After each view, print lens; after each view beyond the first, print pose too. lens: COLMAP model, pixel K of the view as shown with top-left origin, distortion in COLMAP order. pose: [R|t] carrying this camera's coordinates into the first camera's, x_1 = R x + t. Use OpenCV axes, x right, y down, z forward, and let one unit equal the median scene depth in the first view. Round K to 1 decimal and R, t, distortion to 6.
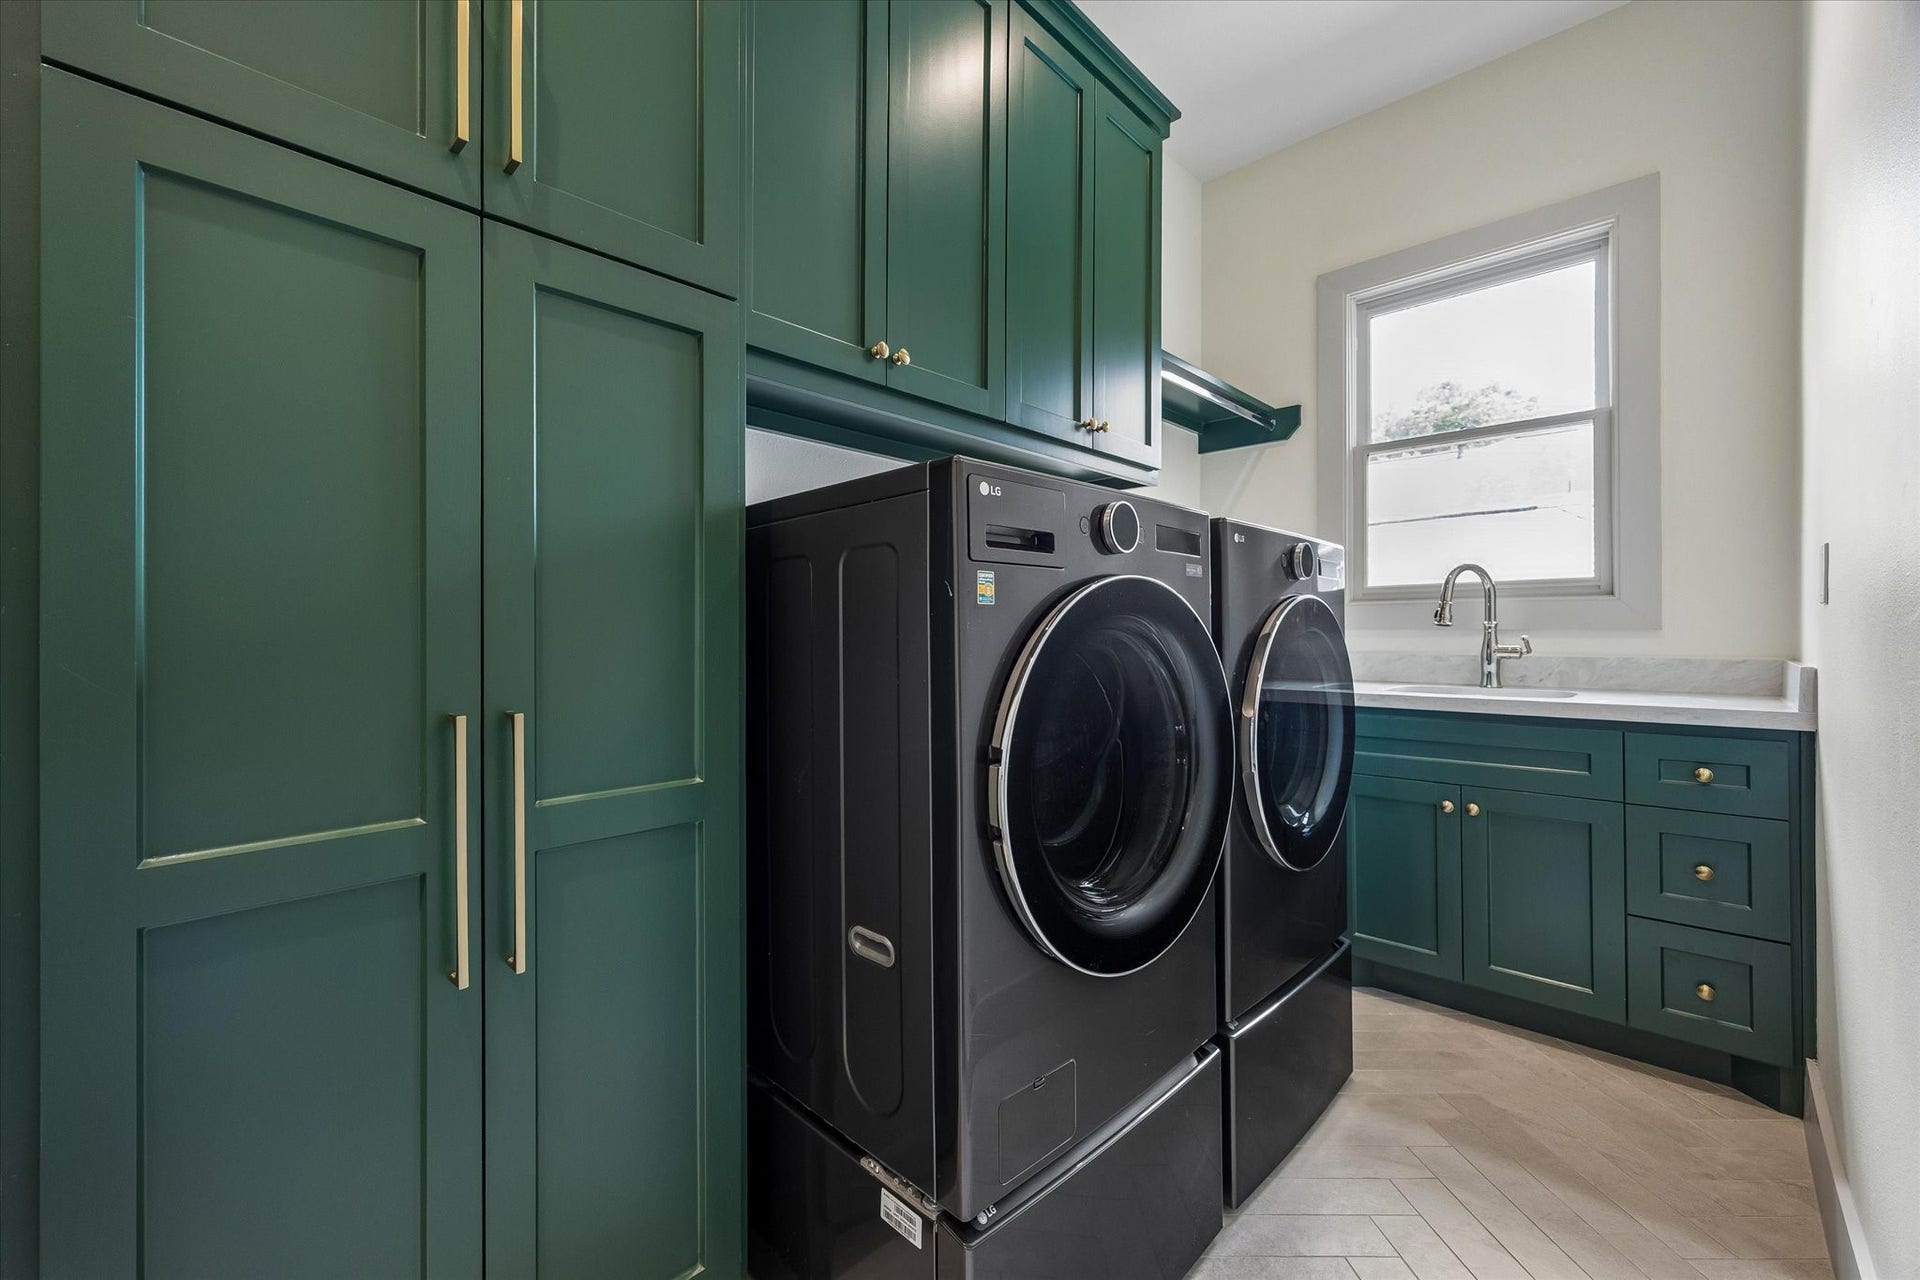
lens RADIAL K [[760.6, 0, 959.6], [0, 760.6, 635.8], [0, 0, 1]] dist [0.002026, 0.000000]
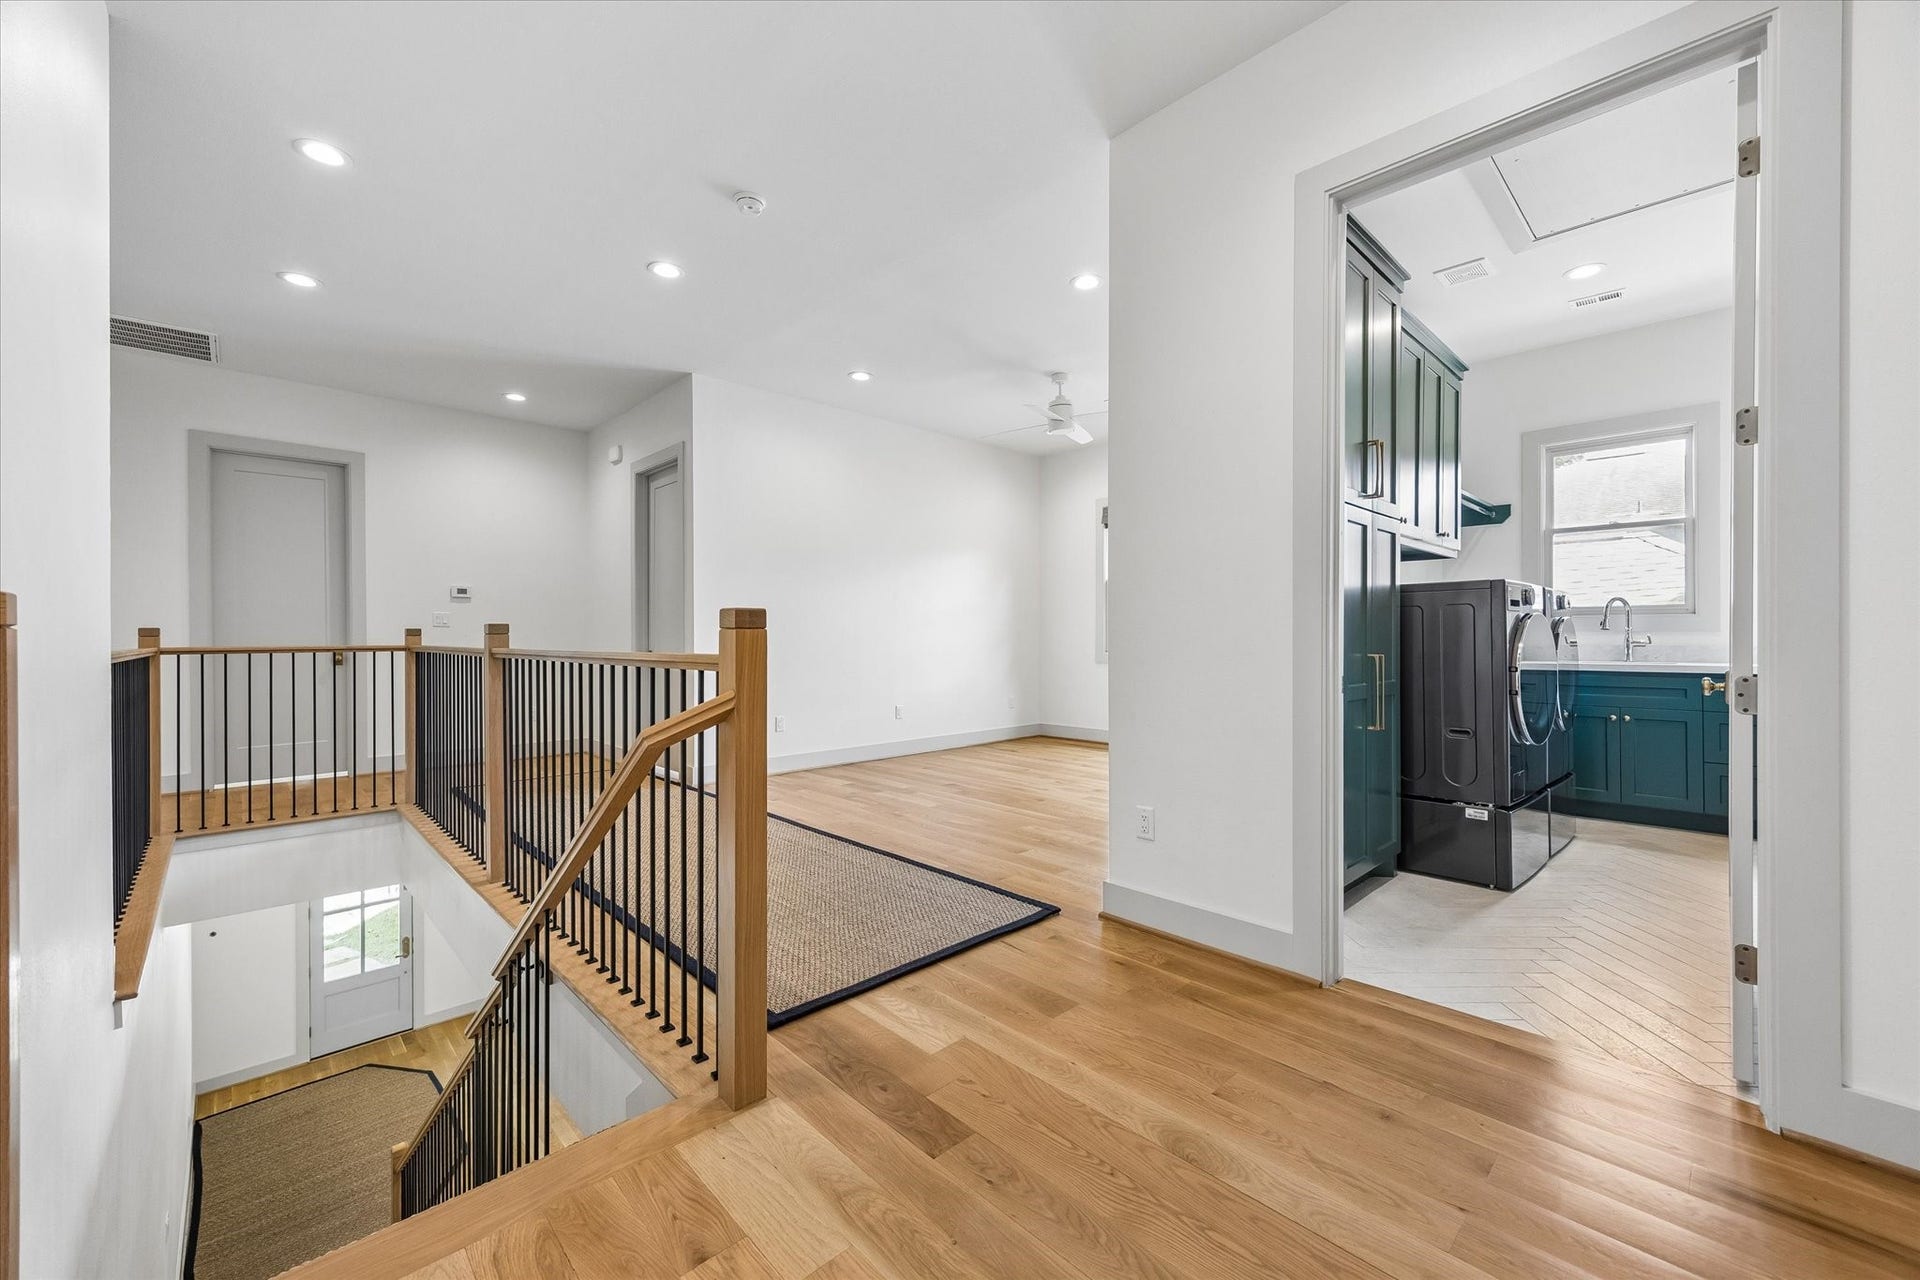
lens RADIAL K [[760.6, 0, 963.1], [0, 760.6, 631.6], [0, 0, 1]] dist [0.002026, 0.000000]
pose [[0.999344, 0.003932, -0.036003, -0.911765], [-0.004020, 0.999989, -0.002358, 0.004326], [0.035993, 0.002501, 0.999349, -0.980600]]
